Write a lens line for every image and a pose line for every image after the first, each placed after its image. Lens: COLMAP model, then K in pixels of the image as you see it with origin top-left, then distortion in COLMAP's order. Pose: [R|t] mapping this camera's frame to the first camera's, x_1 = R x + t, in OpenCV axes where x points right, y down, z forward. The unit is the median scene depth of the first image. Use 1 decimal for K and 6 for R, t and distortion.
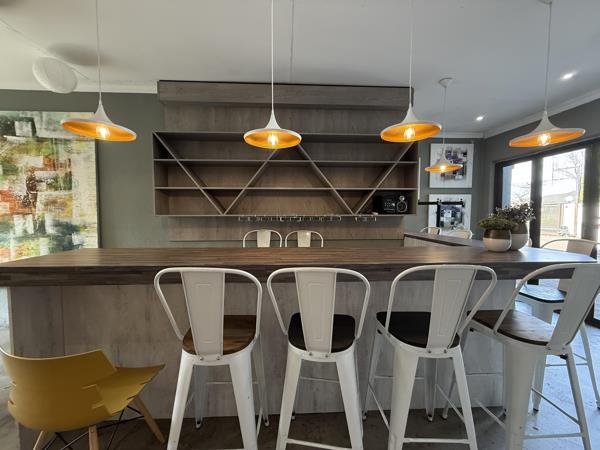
lens RADIAL K [[236.7, 0, 303.4], [0, 236.7, 227.0], [0, 0, 1]] dist [-0.013672, 0.000525]
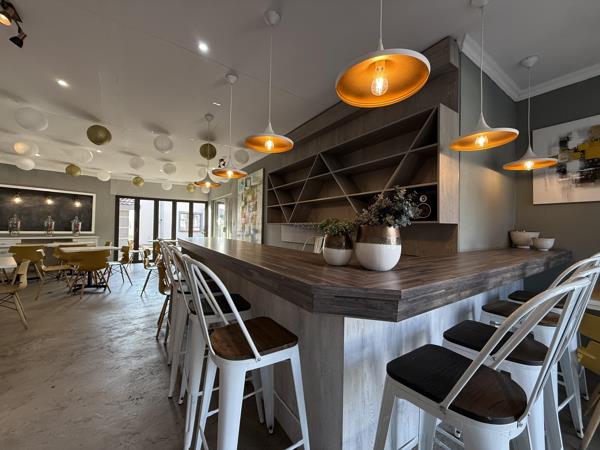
lens RADIAL K [[236.7, 0, 303.3], [0, 236.7, 226.0], [0, 0, 1]] dist [-0.013672, 0.000525]
pose [[0.502097, 0.001764, -0.864810, 0.875395], [-0.067149, 0.997058, -0.036953, 0.011493], [0.862200, 0.076625, 0.500738, 0.373803]]
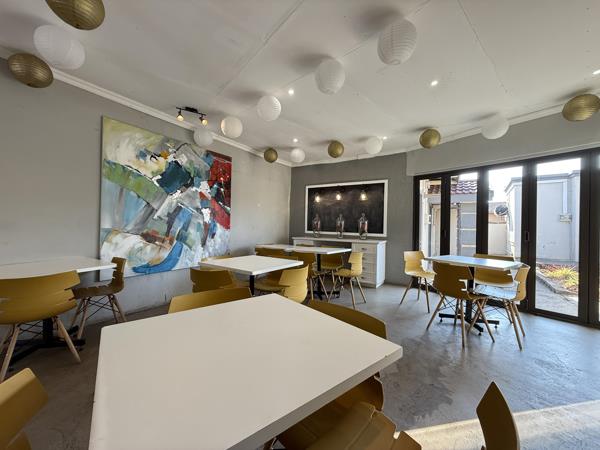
lens RADIAL K [[236.7, 0, 299.5], [0, 236.7, 221.9], [0, 0, 1]] dist [-0.013672, 0.000525]
pose [[-0.826744, -0.021137, -0.562181, -1.000401], [-0.047438, 0.998354, 0.032227, 0.013213], [0.560575, 0.053312, -0.826386, 0.806864]]
